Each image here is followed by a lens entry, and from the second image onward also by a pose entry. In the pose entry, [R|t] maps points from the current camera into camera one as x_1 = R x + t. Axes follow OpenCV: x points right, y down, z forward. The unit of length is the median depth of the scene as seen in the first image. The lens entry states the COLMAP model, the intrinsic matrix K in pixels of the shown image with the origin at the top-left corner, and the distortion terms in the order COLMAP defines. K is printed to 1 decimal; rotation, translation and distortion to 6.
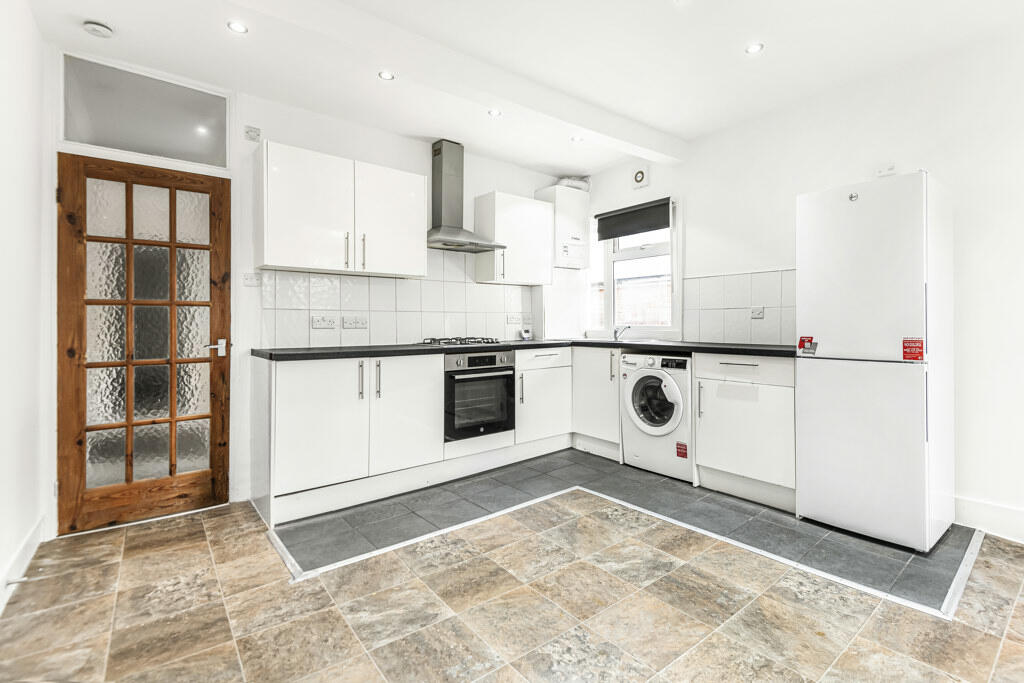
lens RADIAL K [[468.7, 0, 512.5], [0, 468.7, 319.2], [0, 0, 1]] dist [0.015235, -0.016093]
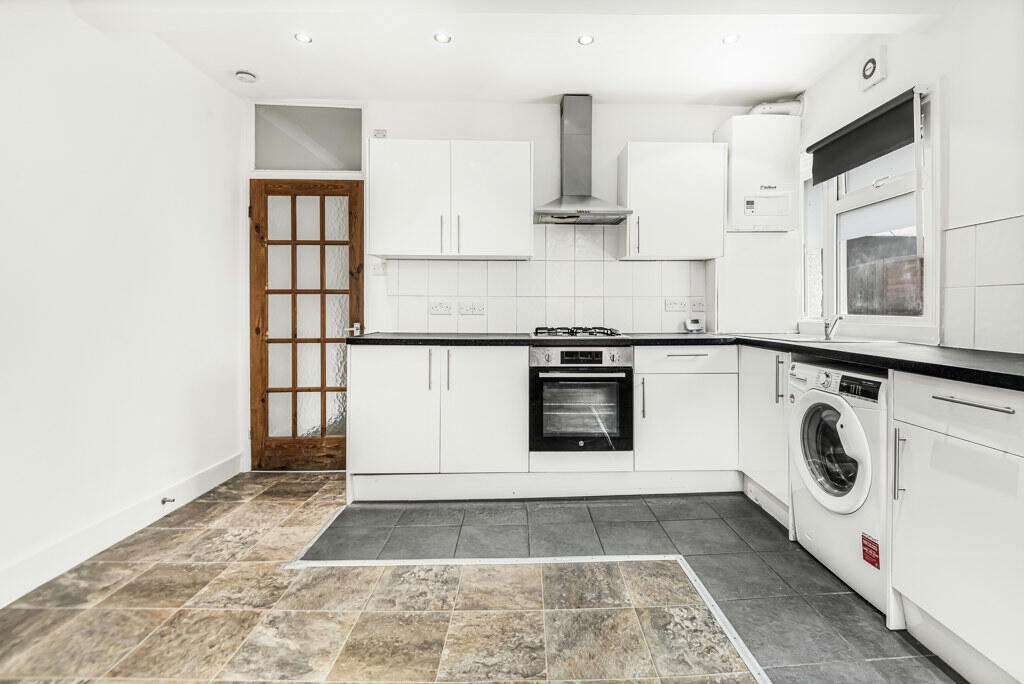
lens RADIAL K [[465.7, 0, 511.4], [0, 465.7, 301.8], [0, 0, 1]] dist [0.036528, -0.025261]
pose [[0.800291, -0.003645, -0.599600, 0.357470], [0.000338, 0.999984, -0.005629, -0.001588], [0.599611, 0.004302, 0.800280, 0.327201]]
